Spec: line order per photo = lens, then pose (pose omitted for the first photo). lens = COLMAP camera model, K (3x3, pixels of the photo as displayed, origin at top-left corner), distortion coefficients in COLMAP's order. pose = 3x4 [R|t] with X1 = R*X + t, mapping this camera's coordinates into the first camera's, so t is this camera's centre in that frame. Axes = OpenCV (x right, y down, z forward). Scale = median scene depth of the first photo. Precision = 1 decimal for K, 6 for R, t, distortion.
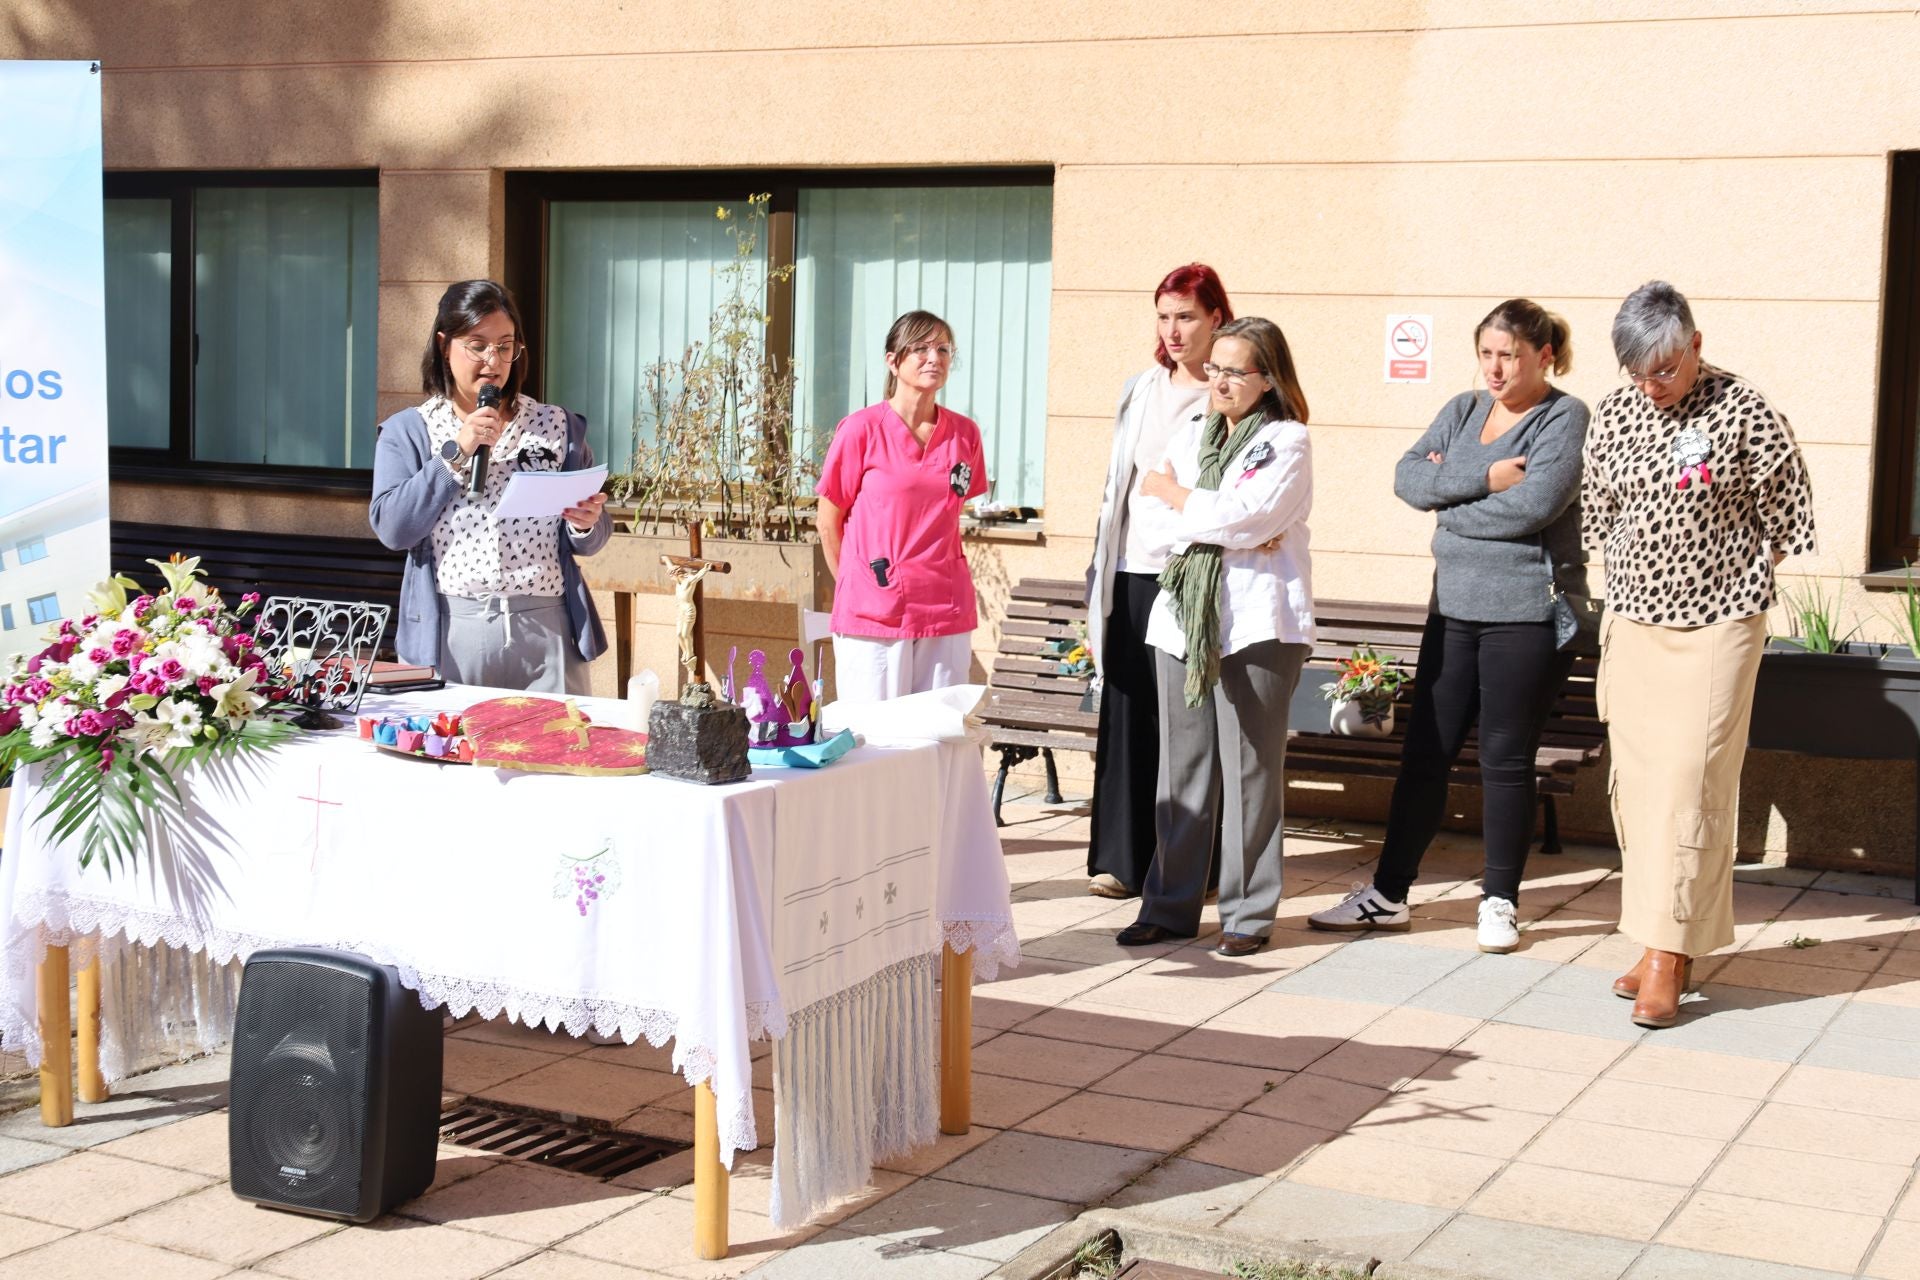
lens RADIAL K [[2718.9, 0, 964.0], [0, 2718.9, 638.7], [0, 0, 1]] dist [-0.024107, 0.095804]
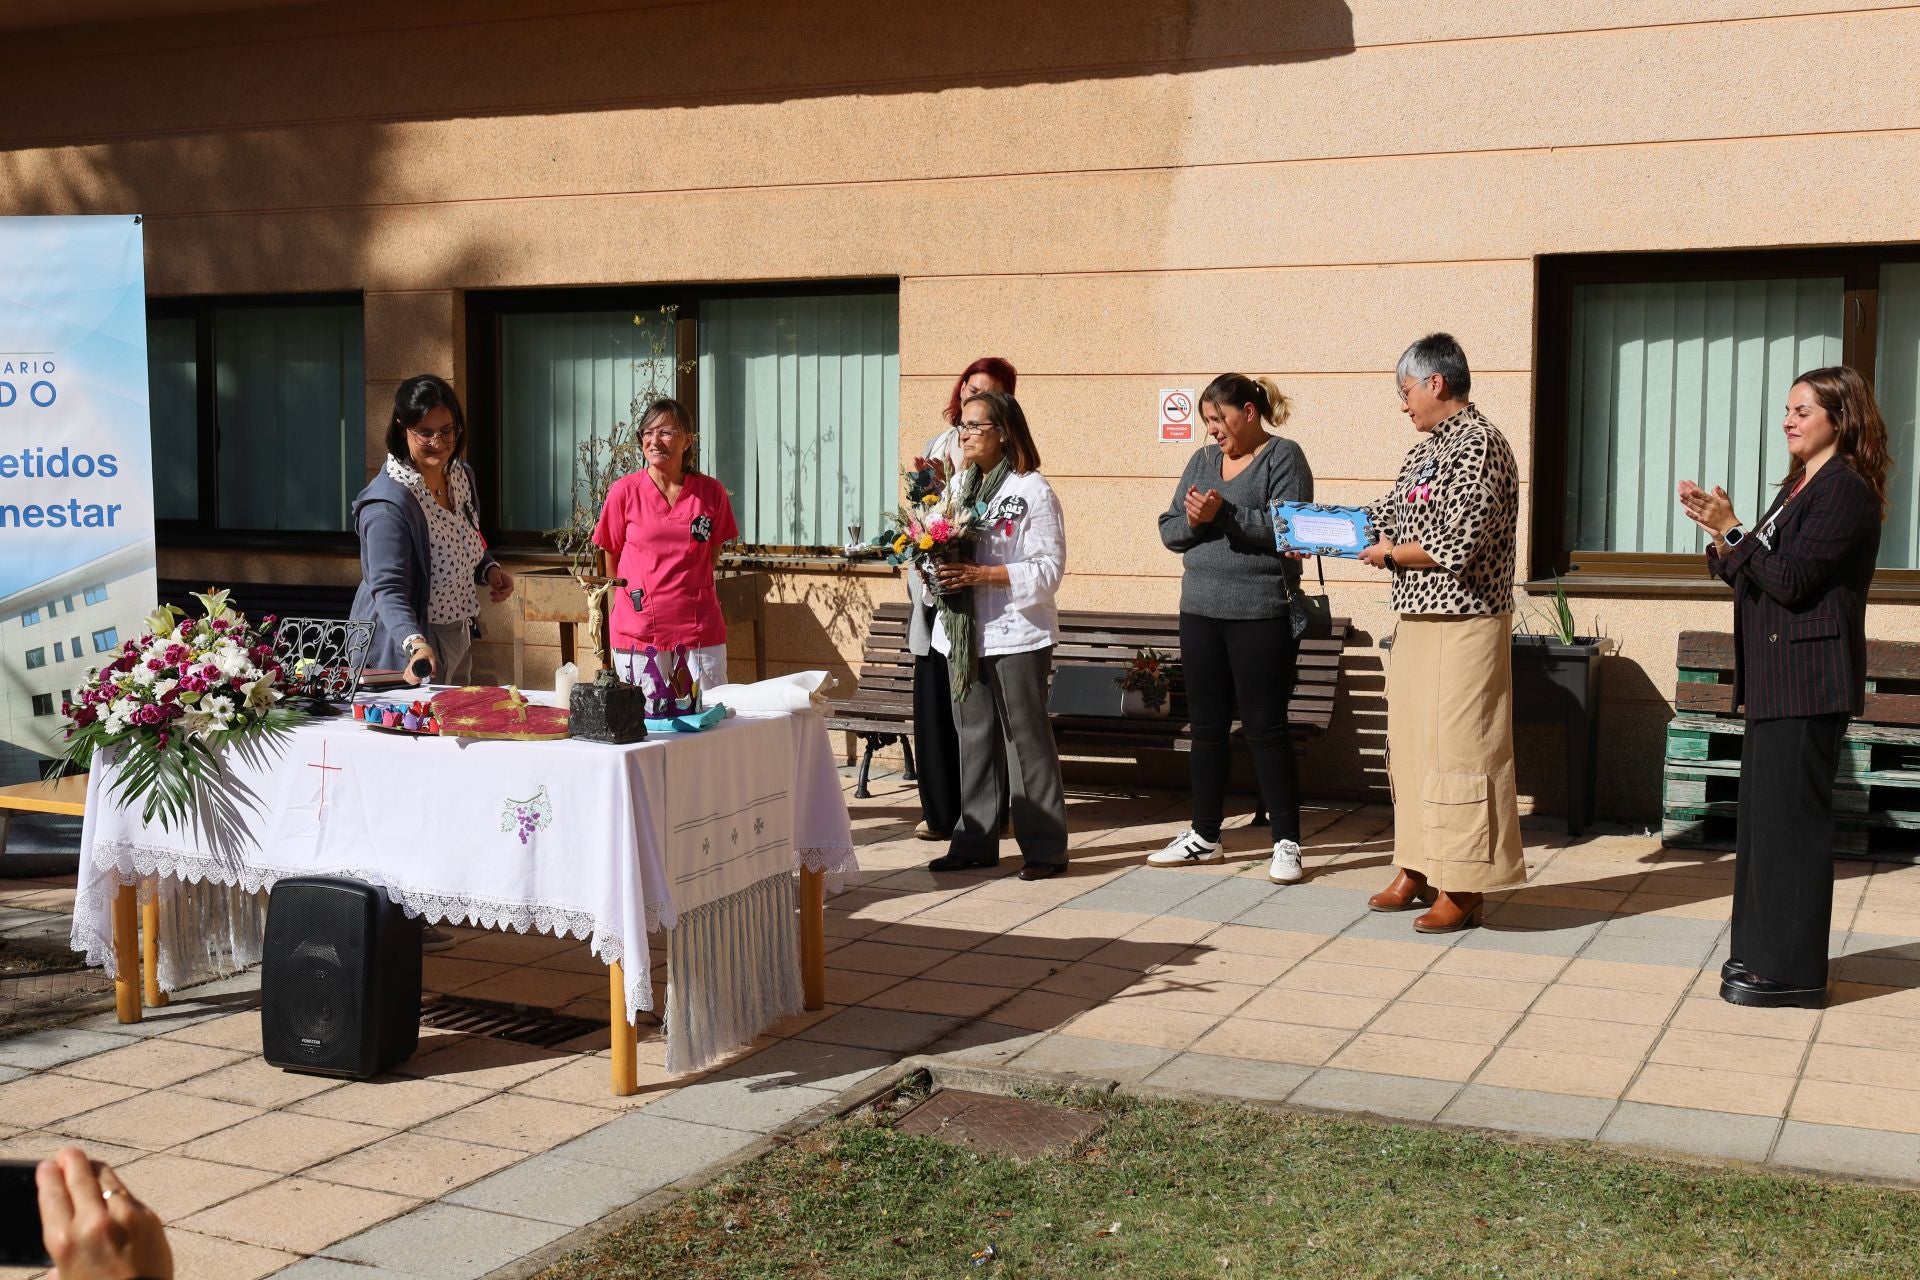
lens RADIAL K [[2308.1, 0, 950.9], [0, 2308.1, 641.5], [0, 0, 1]] dist [0.009160, -0.002467]
pose [[0.999169, -0.025402, 0.031866, 0.034294], [0.025843, 0.999575, -0.013515, 0.019867], [-0.031509, 0.014328, 0.999401, -0.140352]]
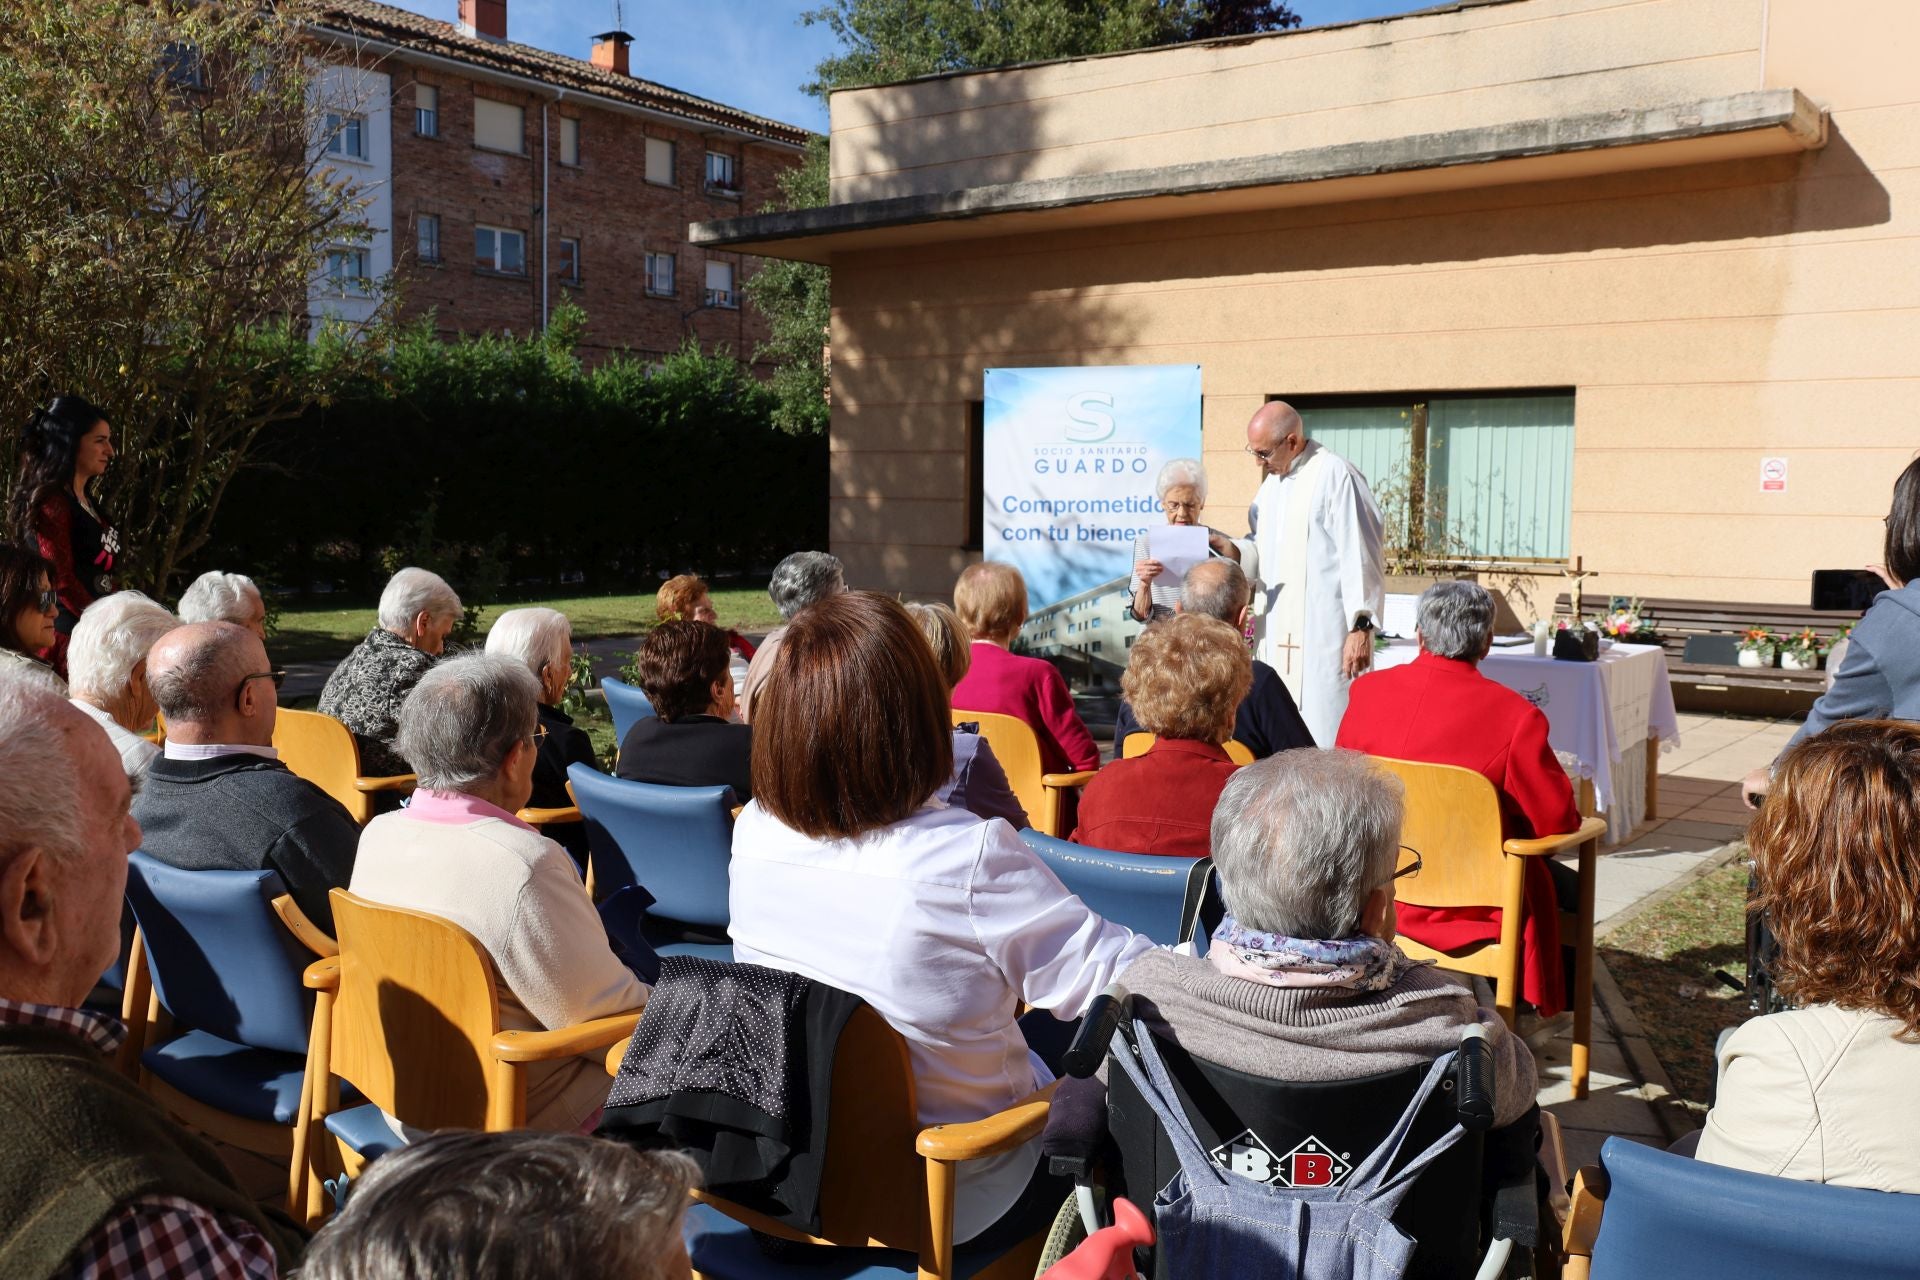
lens RADIAL K [[1678.4, 0, 965.8], [0, 1678.4, 636.1], [0, 0, 1]] dist [-0.012500, 0.010919]
pose [[0.981732, -0.003199, -0.190244, -0.316069], [0.001658, 0.999965, -0.008261, 0.034542], [0.190264, 0.007794, 0.981702, -0.537903]]
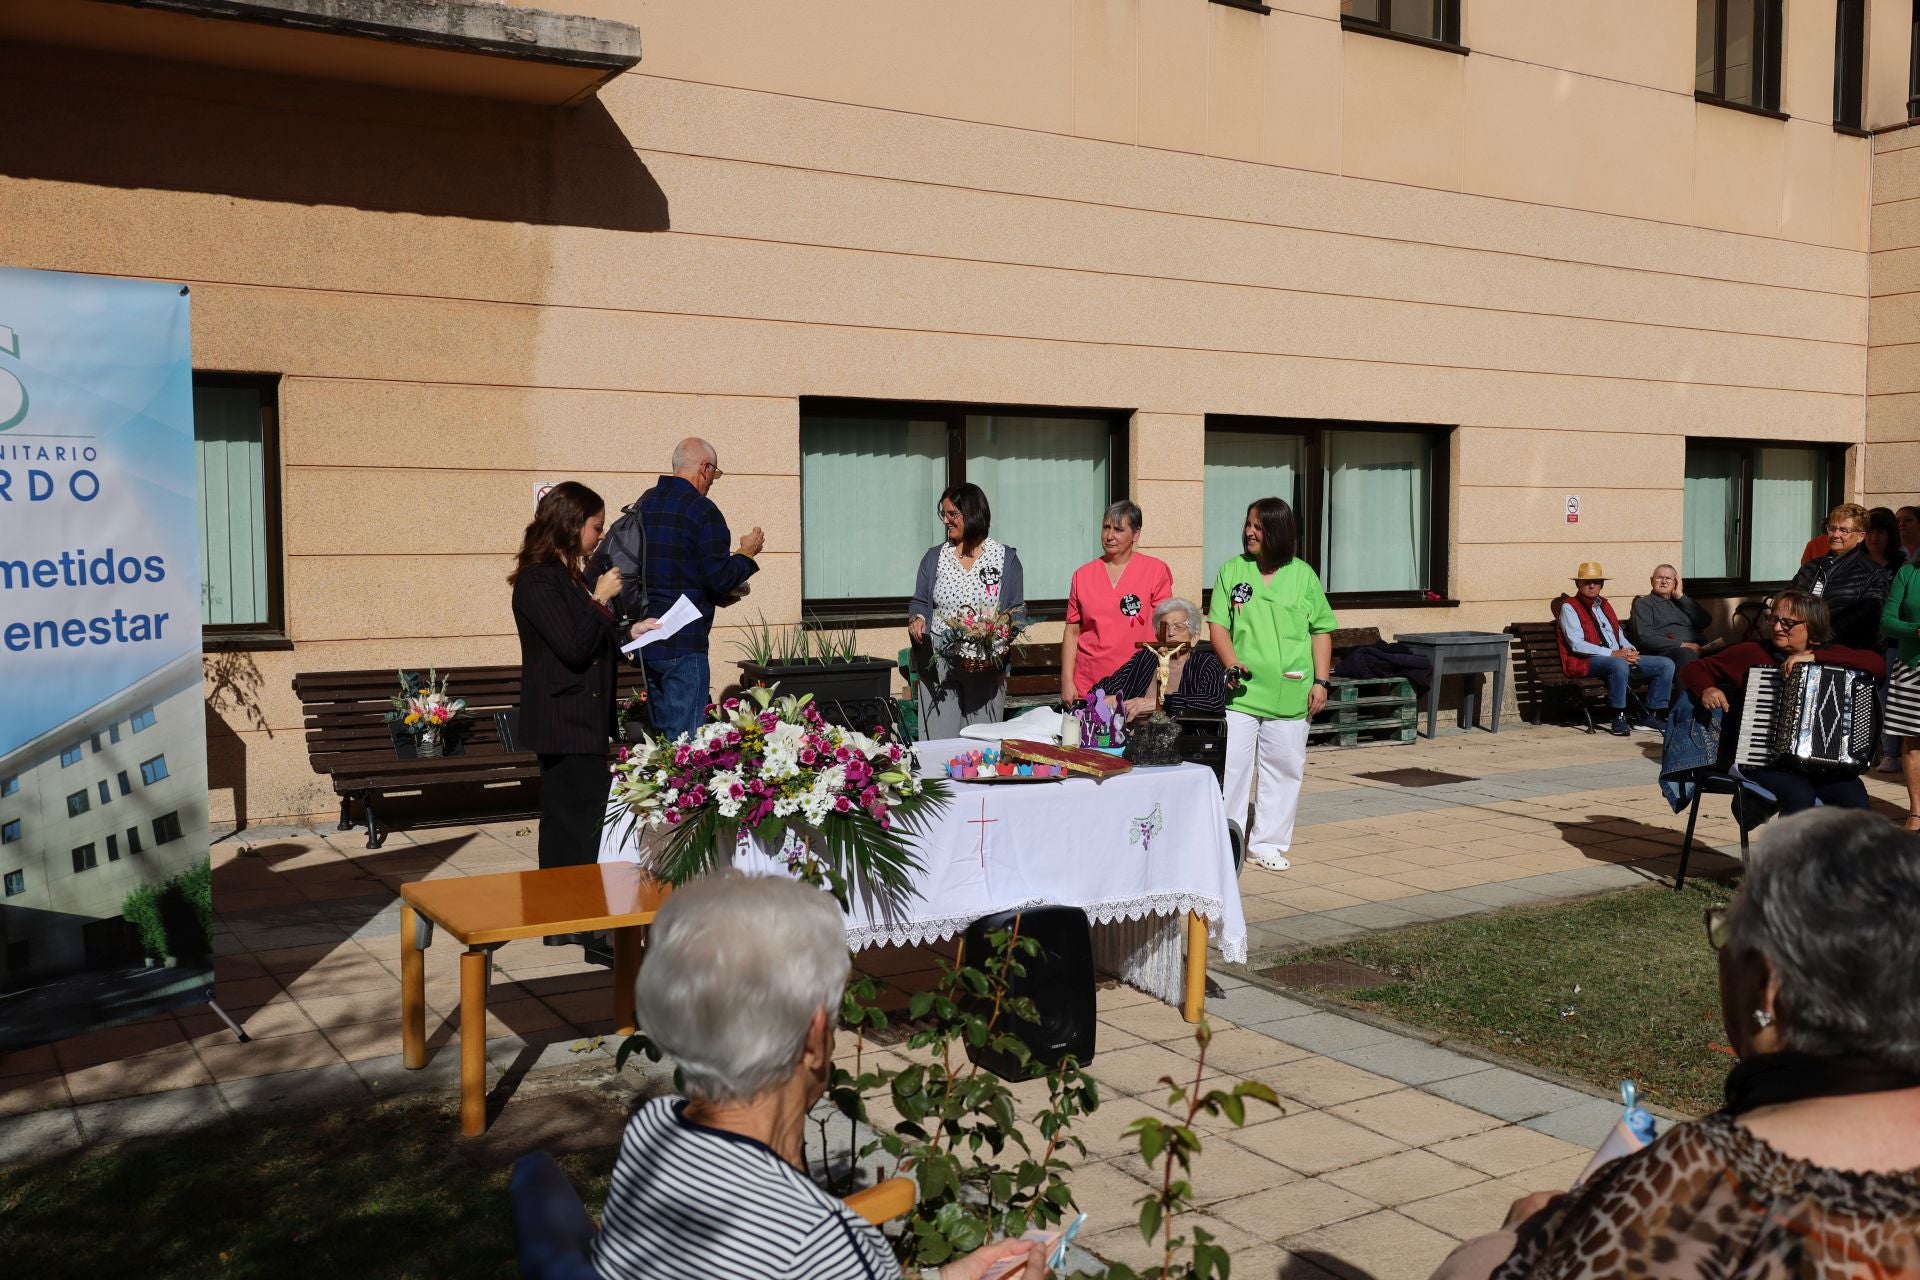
lens RADIAL K [[1767.6, 0, 966.0], [0, 1767.6, 635.7], [0, 0, 1]] dist [0.006179, -0.004955]
pose [[0.507633, -0.084401, 0.857429, -1.044290], [0.095649, 0.994559, 0.041271, -0.084640], [-0.856248, 0.061062, 0.512944, 0.450115]]
